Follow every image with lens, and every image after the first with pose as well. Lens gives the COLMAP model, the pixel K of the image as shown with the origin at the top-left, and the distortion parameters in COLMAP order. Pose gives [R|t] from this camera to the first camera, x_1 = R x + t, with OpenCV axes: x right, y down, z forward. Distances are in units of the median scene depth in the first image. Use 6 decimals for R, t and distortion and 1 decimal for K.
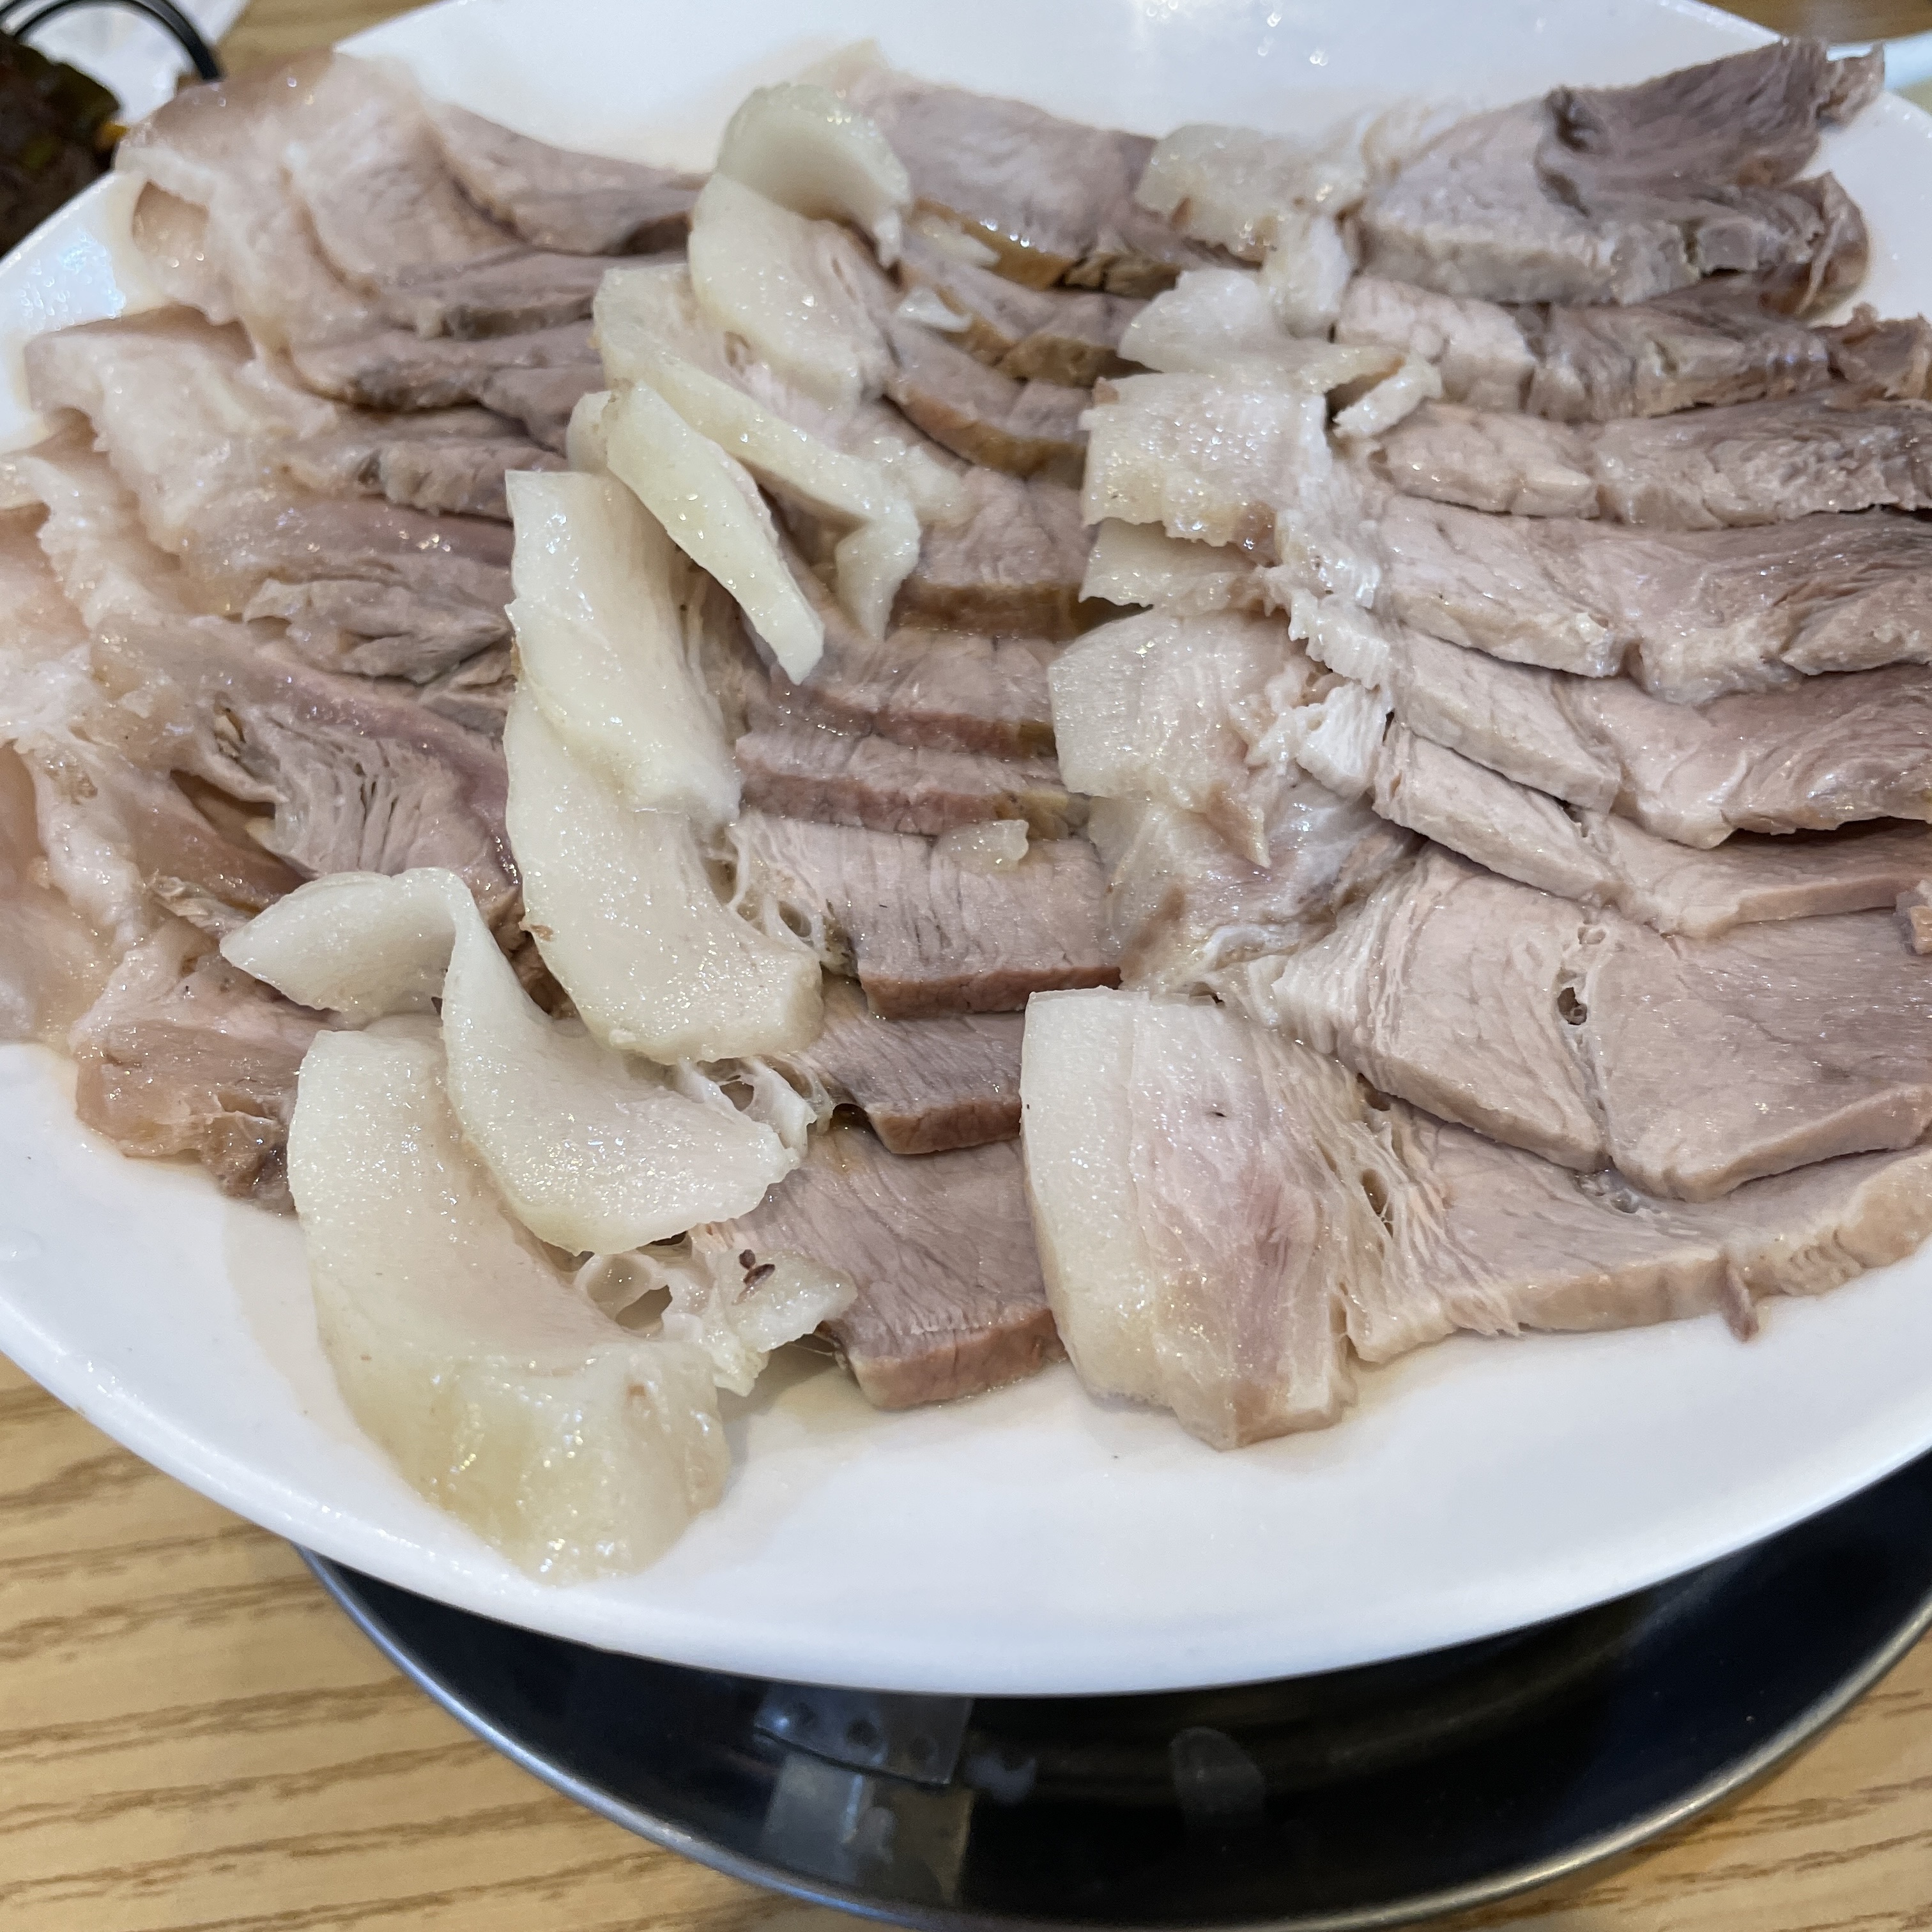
lens RADIAL K [[1923.8, 0, 966.0], [0, 1923.8, 966.0], [0, 0, 1]] dist [0.079638, -0.125173]
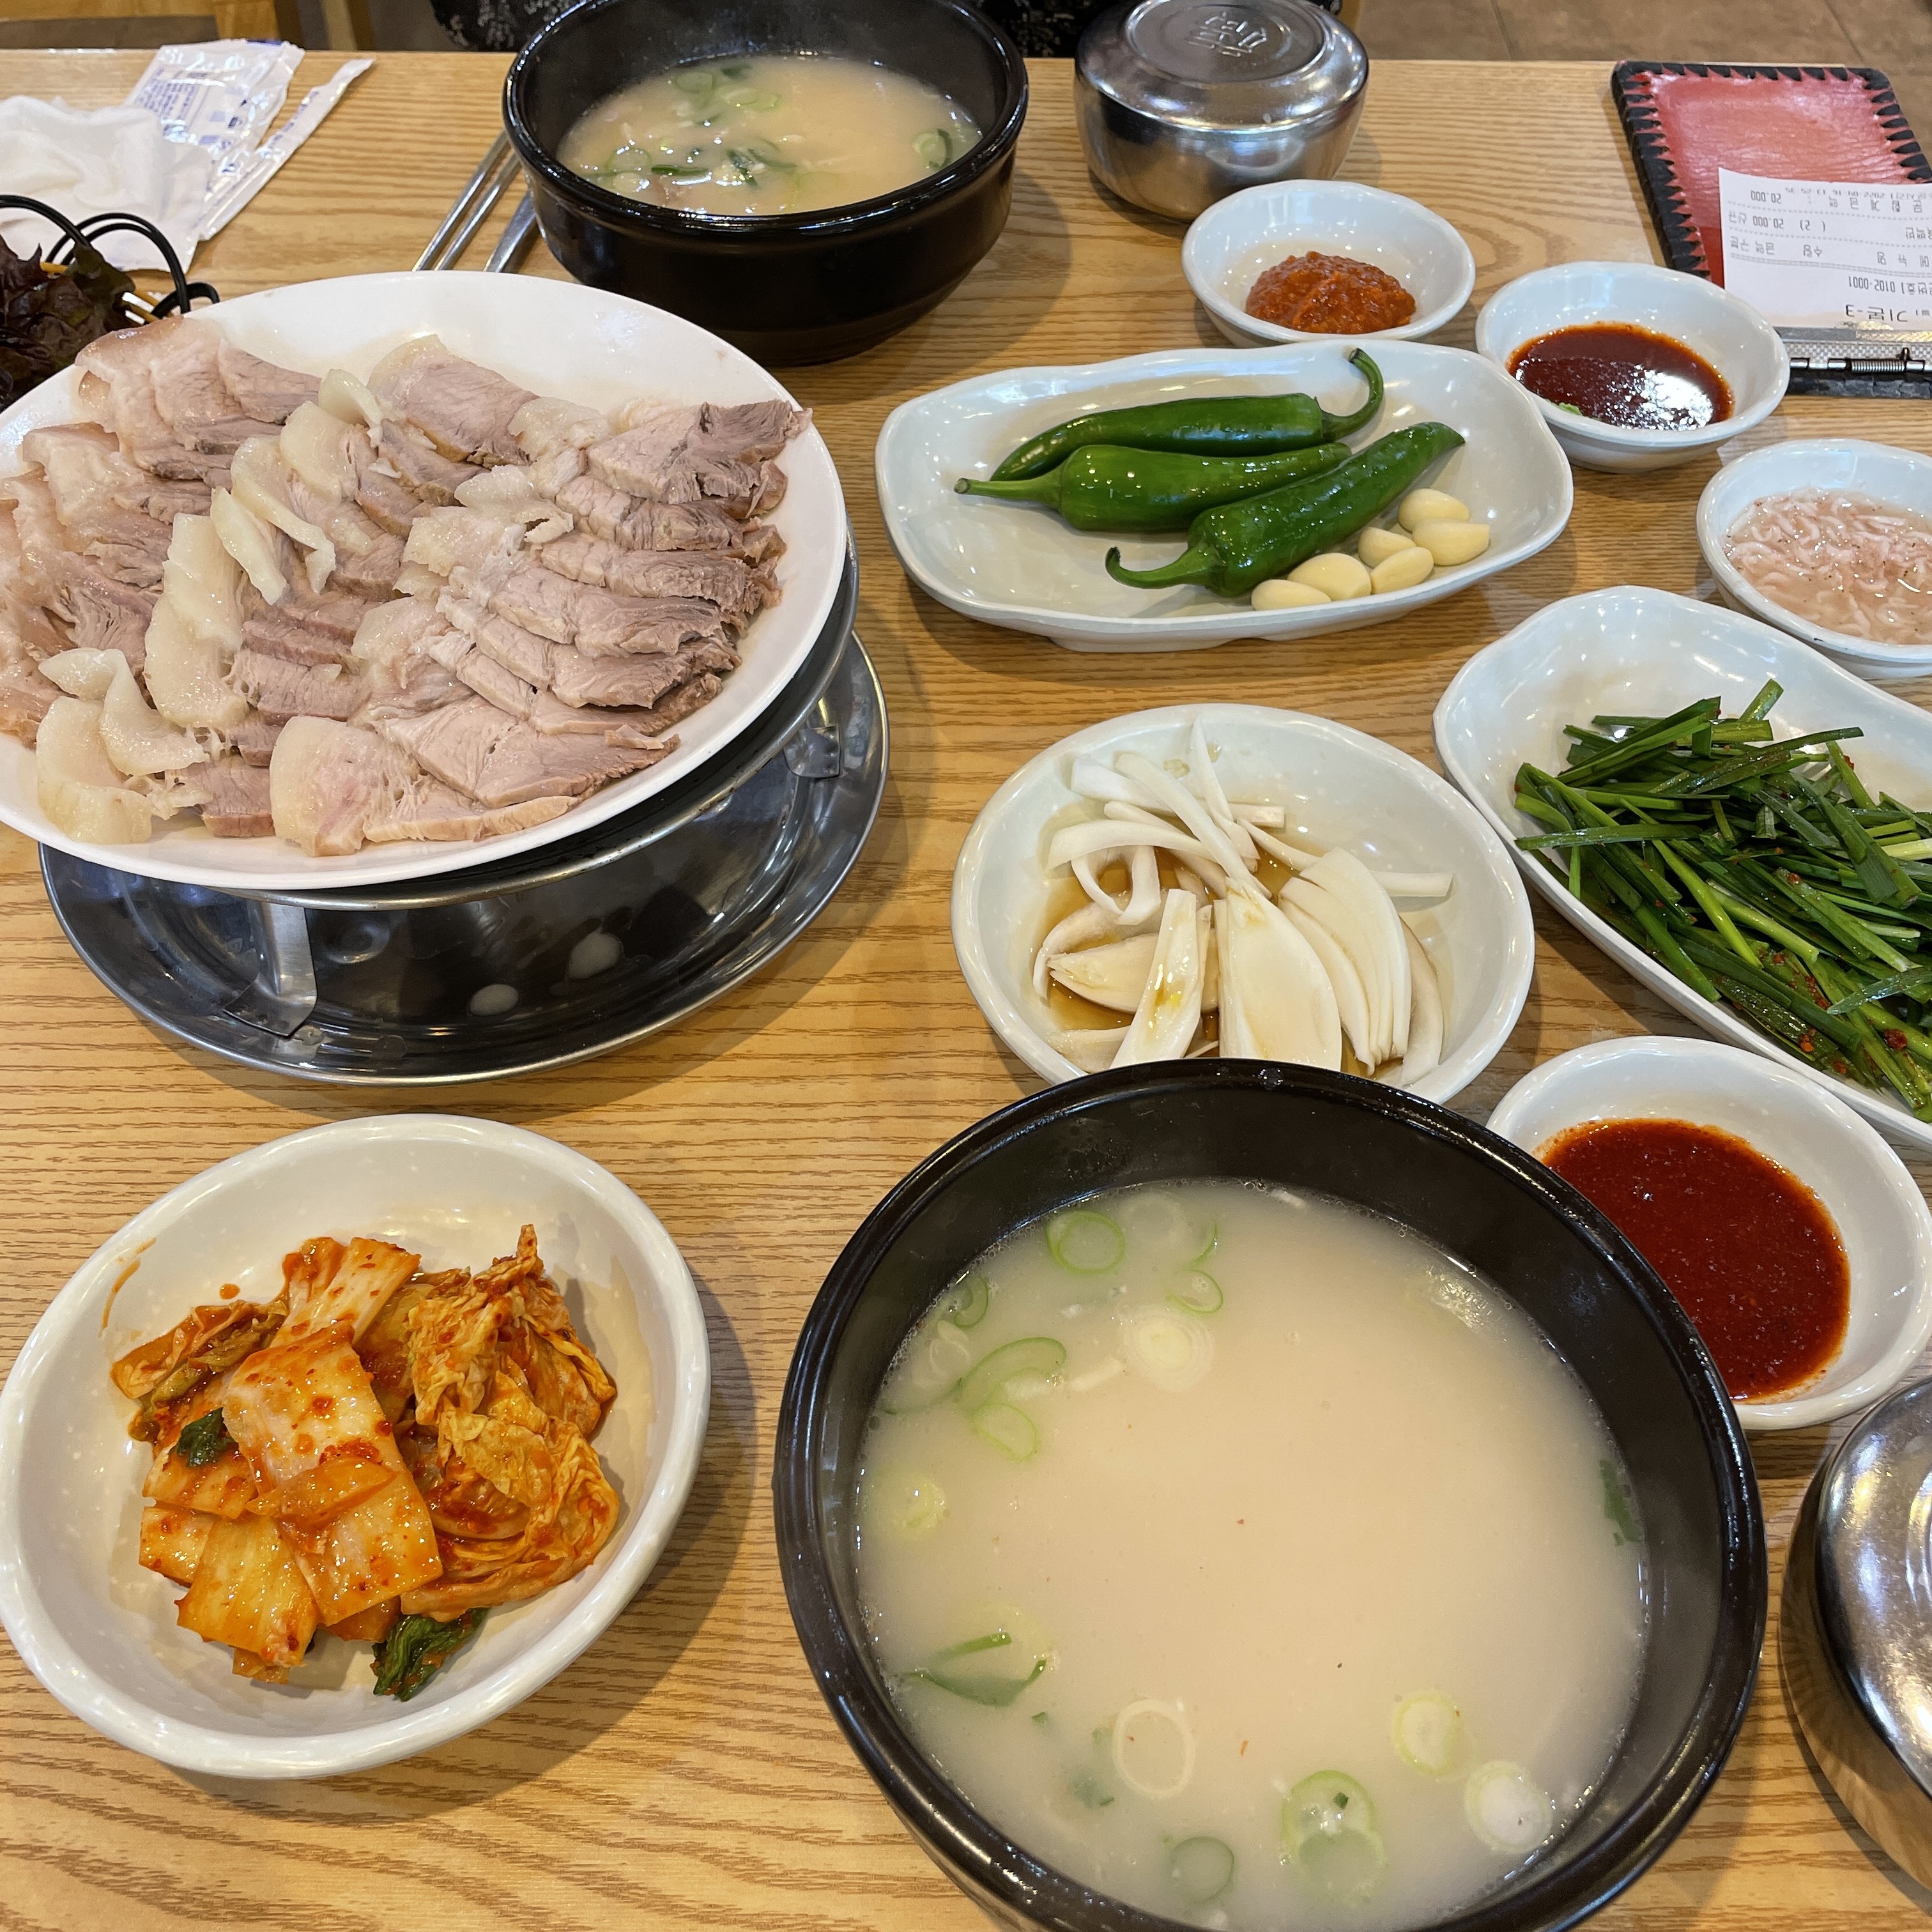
lens RADIAL K [[1929.8, 0, 966.0], [0, 1929.8, 966.0], [0, 0, 1]] dist [0.117920, -0.111663]
pose [[0.988141, 0.138622, -0.066037, 1.079855], [-0.139525, 0.990175, -0.009249, 0.233202], [0.064106, 0.018353, 0.997774, -1.598385]]
